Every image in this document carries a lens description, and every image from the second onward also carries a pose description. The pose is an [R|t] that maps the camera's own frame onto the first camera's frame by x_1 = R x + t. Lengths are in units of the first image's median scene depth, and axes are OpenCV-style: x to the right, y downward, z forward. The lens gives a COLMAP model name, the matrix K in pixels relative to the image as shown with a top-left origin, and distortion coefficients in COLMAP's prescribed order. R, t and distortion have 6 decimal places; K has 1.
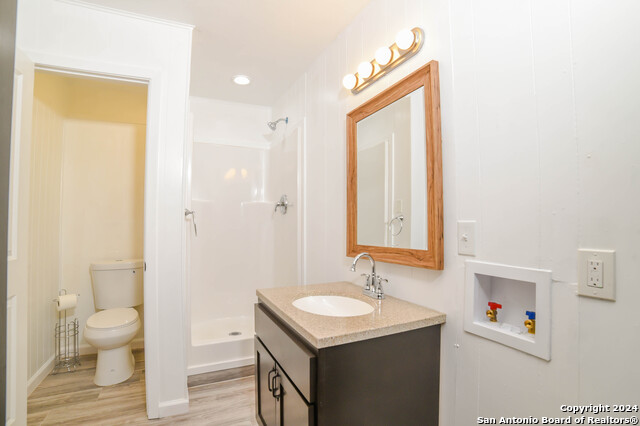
lens RADIAL K [[311.7, 0, 318.6], [0, 311.7, 215.0], [0, 0, 1]] dist [-0.113917, 0.042466]
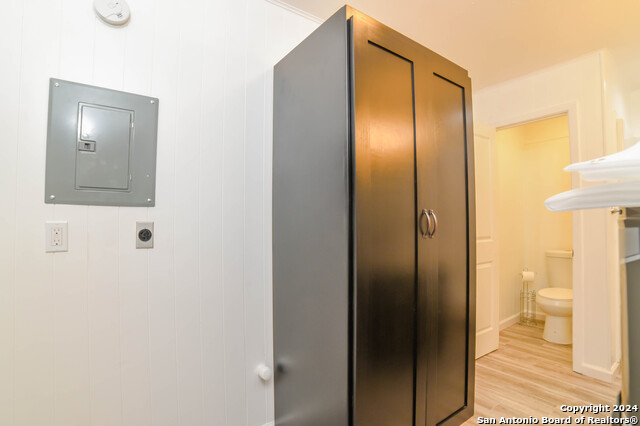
lens RADIAL K [[311.7, 0, 318.6], [0, 311.7, 215.0], [0, 0, 1]] dist [-0.113917, 0.042466]
pose [[0.183094, -0.023405, -0.982817, 0.483126], [0.031639, 0.999339, -0.017904, -0.008868], [0.982586, -0.027818, 0.183713, -0.330553]]
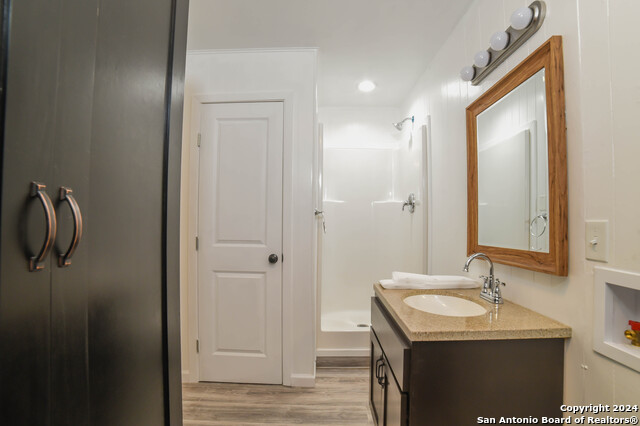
lens RADIAL K [[311.7, 0, 318.6], [0, 311.7, 215.0], [0, 0, 1]] dist [-0.113917, 0.042466]
pose [[0.897650, -0.004707, -0.440684, 0.093277], [0.006638, 0.999974, 0.002840, -0.001624], [0.440659, -0.005475, 0.897658, -0.041755]]
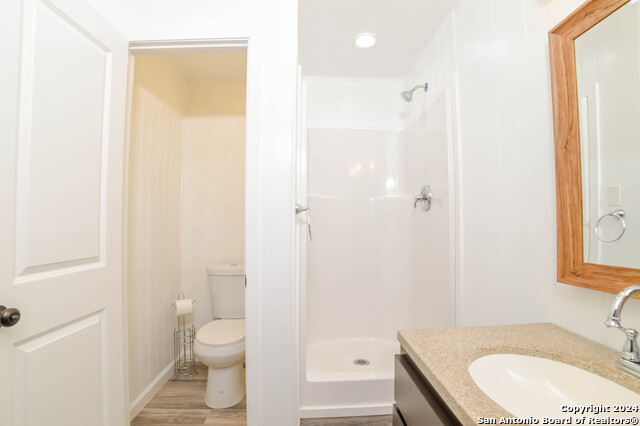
lens RADIAL K [[311.7, 0, 318.6], [0, 311.7, 215.0], [0, 0, 1]] dist [-0.113917, 0.042466]
pose [[0.921233, -0.011359, -0.388846, -0.100461], [0.011426, 0.999932, -0.002140, 0.008703], [0.388844, -0.002471, 0.921300, 0.349964]]
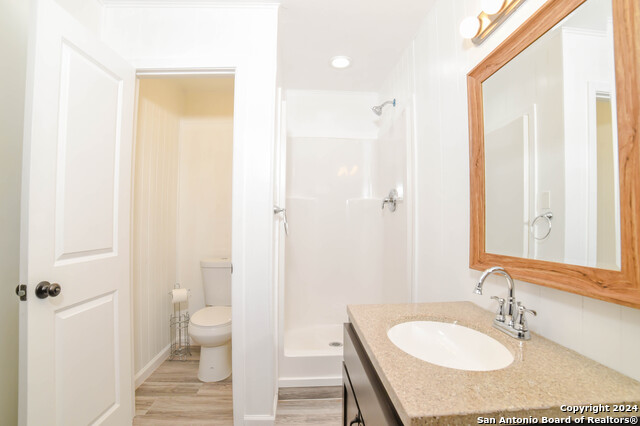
lens RADIAL K [[311.7, 0, 318.6], [0, 311.7, 215.0], [0, 0, 1]] dist [-0.113917, 0.042466]
pose [[0.928375, -0.003507, -0.371628, 0.026162], [0.004558, 0.999988, 0.001950, 0.005410], [0.371617, -0.003504, 0.928380, 0.213894]]
